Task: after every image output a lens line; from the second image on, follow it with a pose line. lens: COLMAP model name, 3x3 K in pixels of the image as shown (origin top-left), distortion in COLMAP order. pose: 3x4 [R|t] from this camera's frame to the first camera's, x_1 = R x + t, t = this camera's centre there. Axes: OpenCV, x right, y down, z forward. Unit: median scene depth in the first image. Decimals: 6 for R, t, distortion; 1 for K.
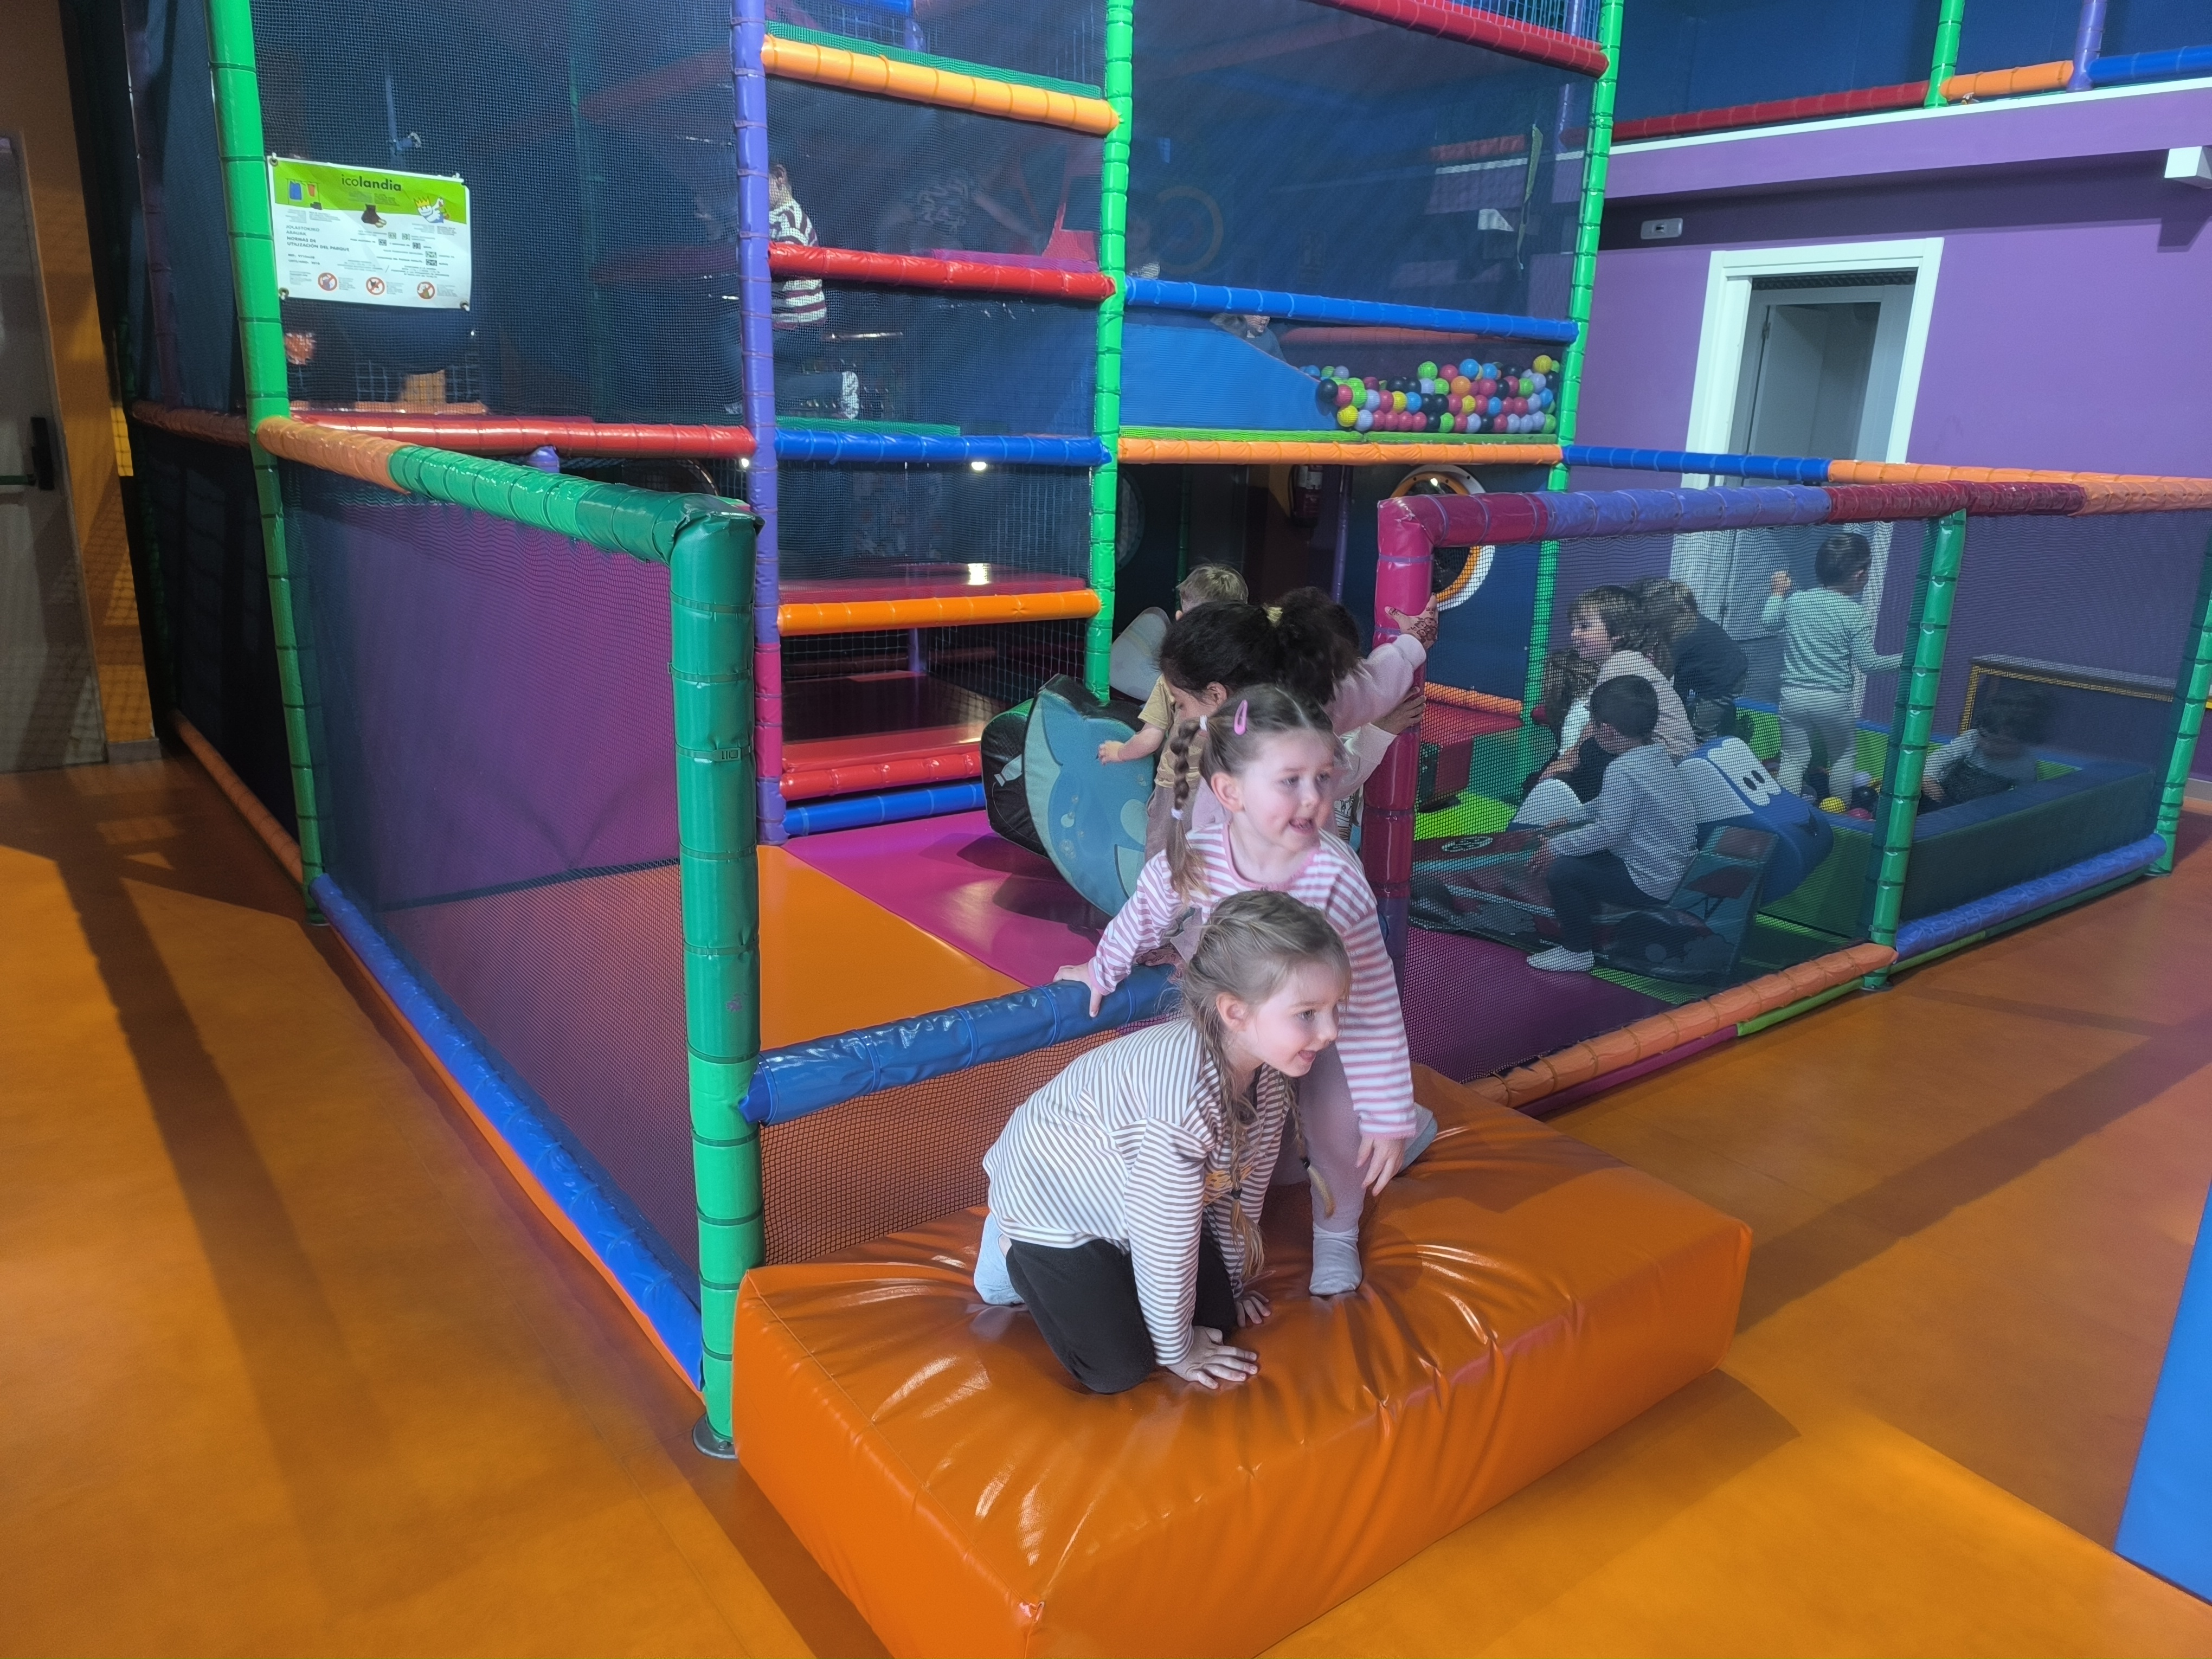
lens RADIAL K [[1544.1, 0, 1106.0], [0, 1544.1, 829.5], [0, 0, 1]] dist [0.029578, -0.002413]
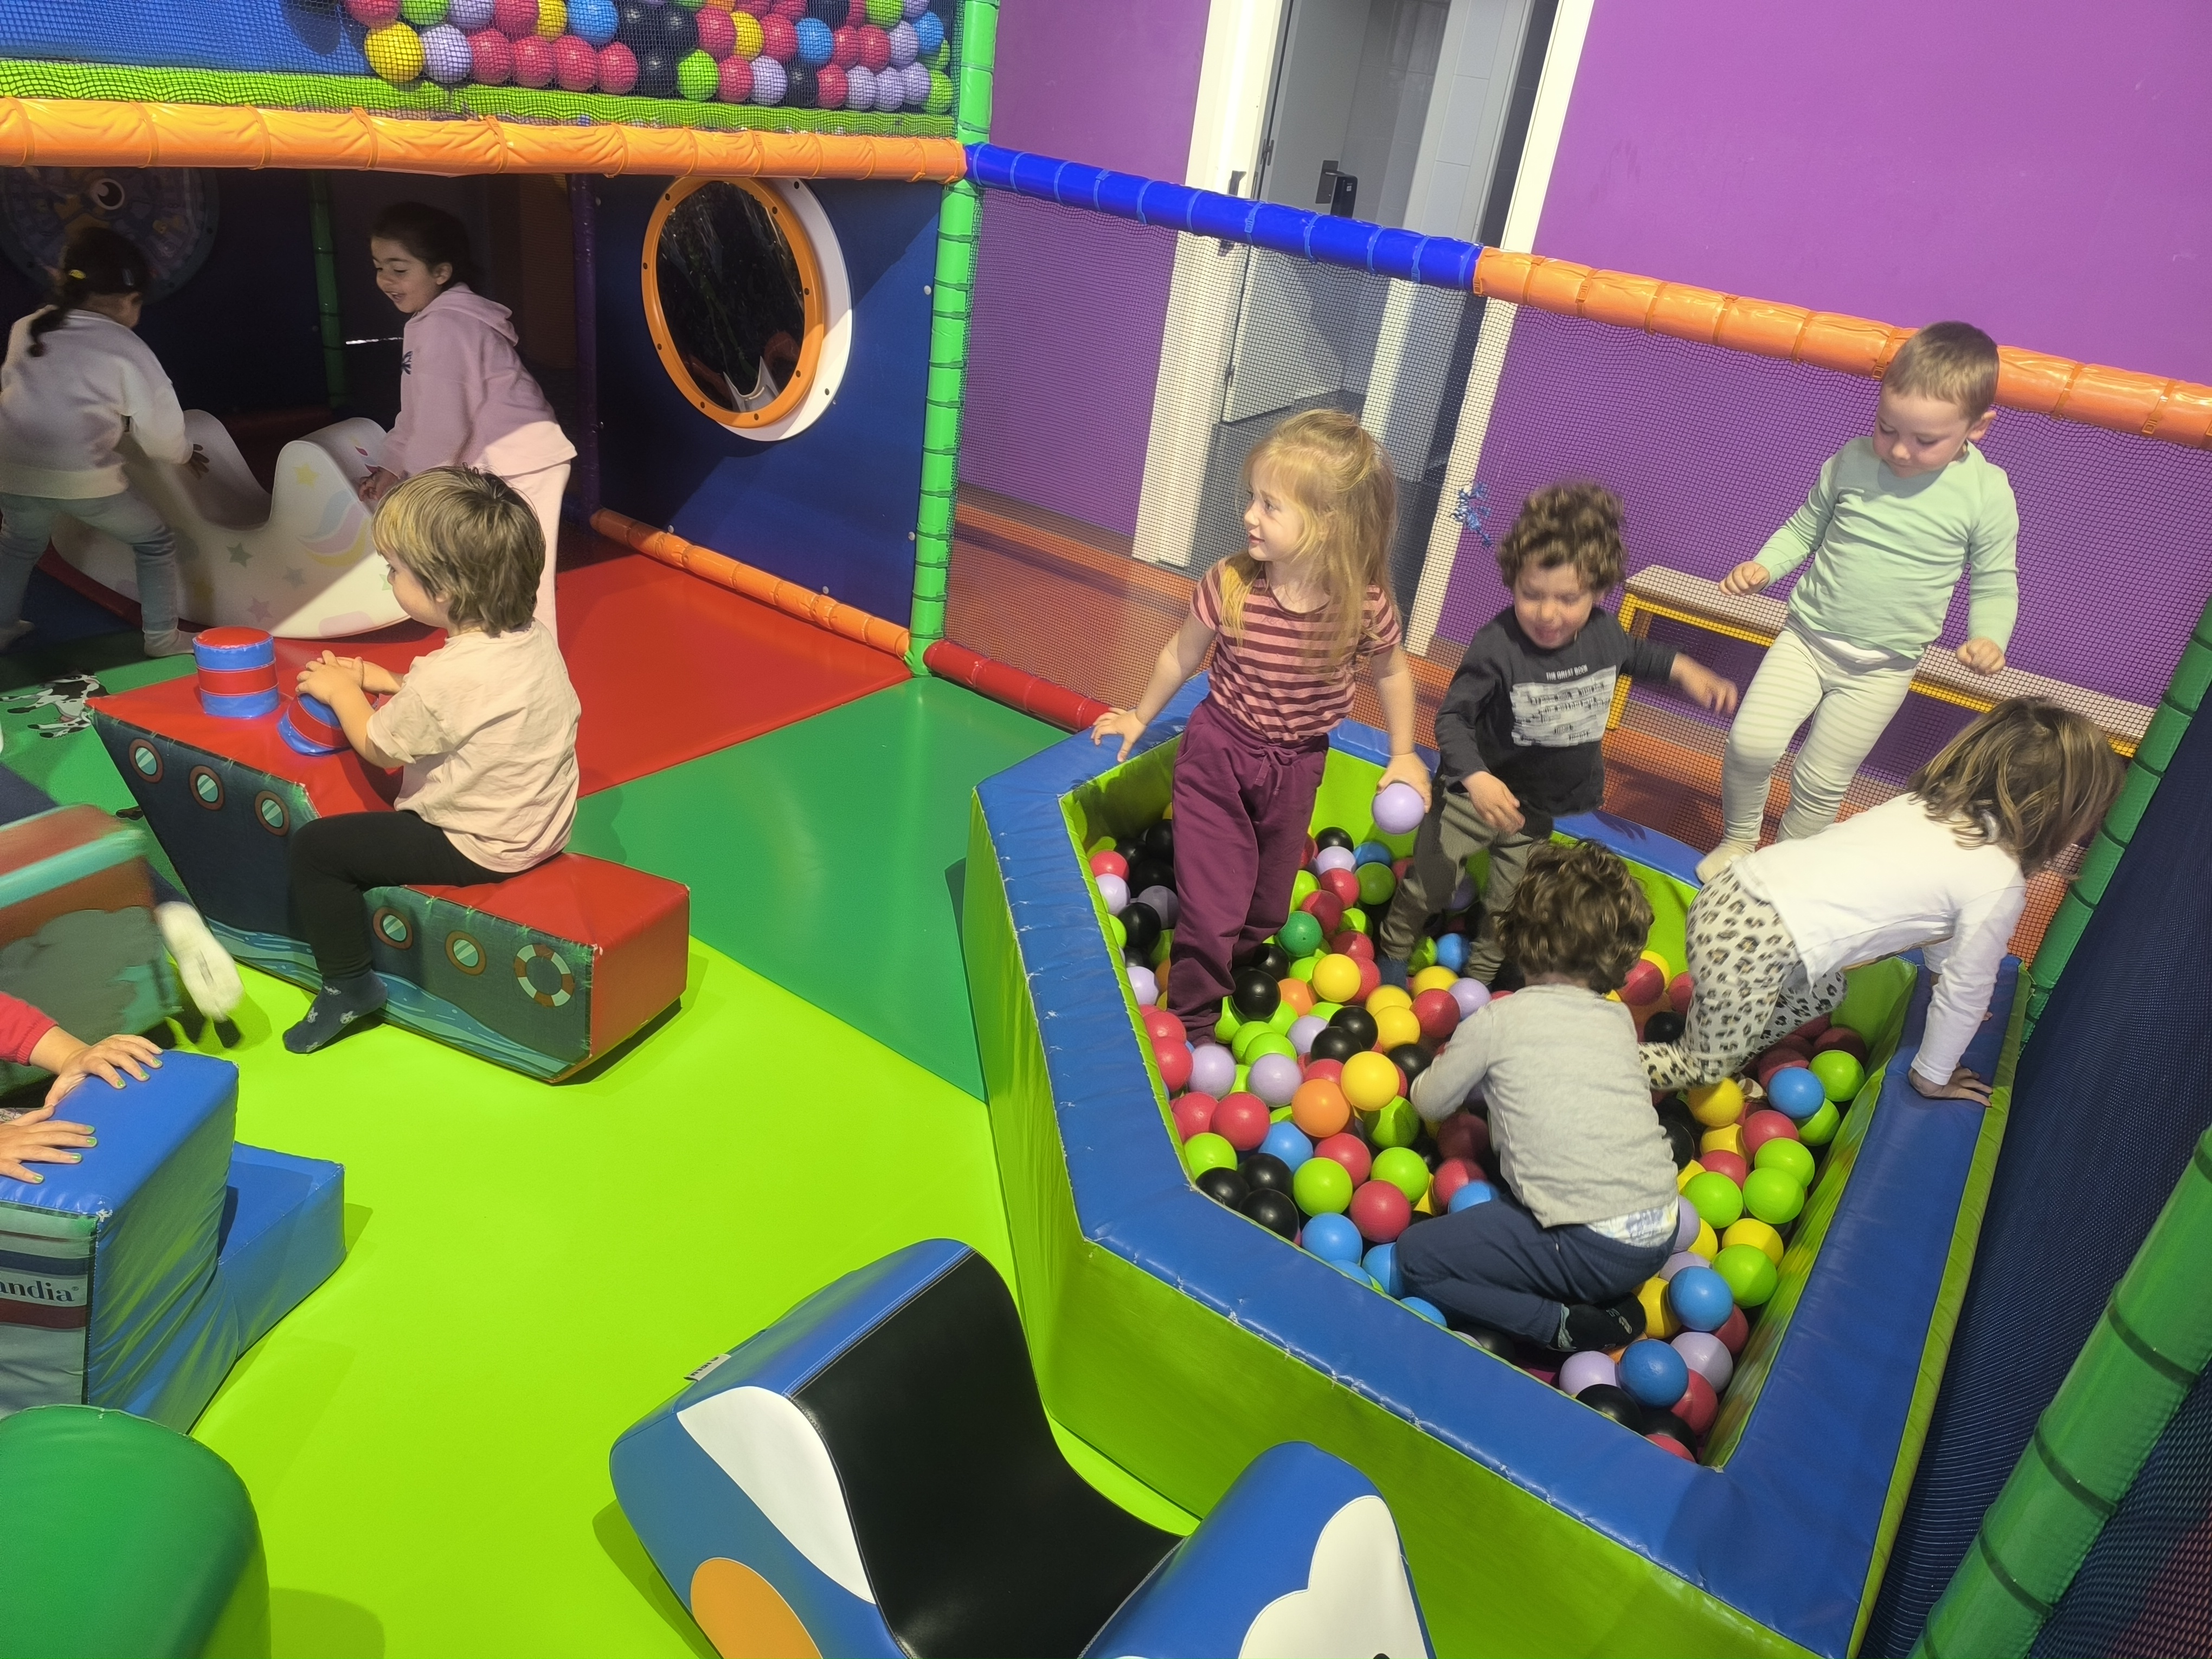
lens RADIAL K [[1544.1, 0, 1106.0], [0, 1544.1, 829.5], [0, 0, 1]] dist [0.029578, -0.002413]
pose [[0.950362, -0.060882, 0.305131, 0.183491], [-0.009323, 0.974657, 0.223508, -0.154603], [-0.311005, -0.215259, 0.925710, 0.510495]]
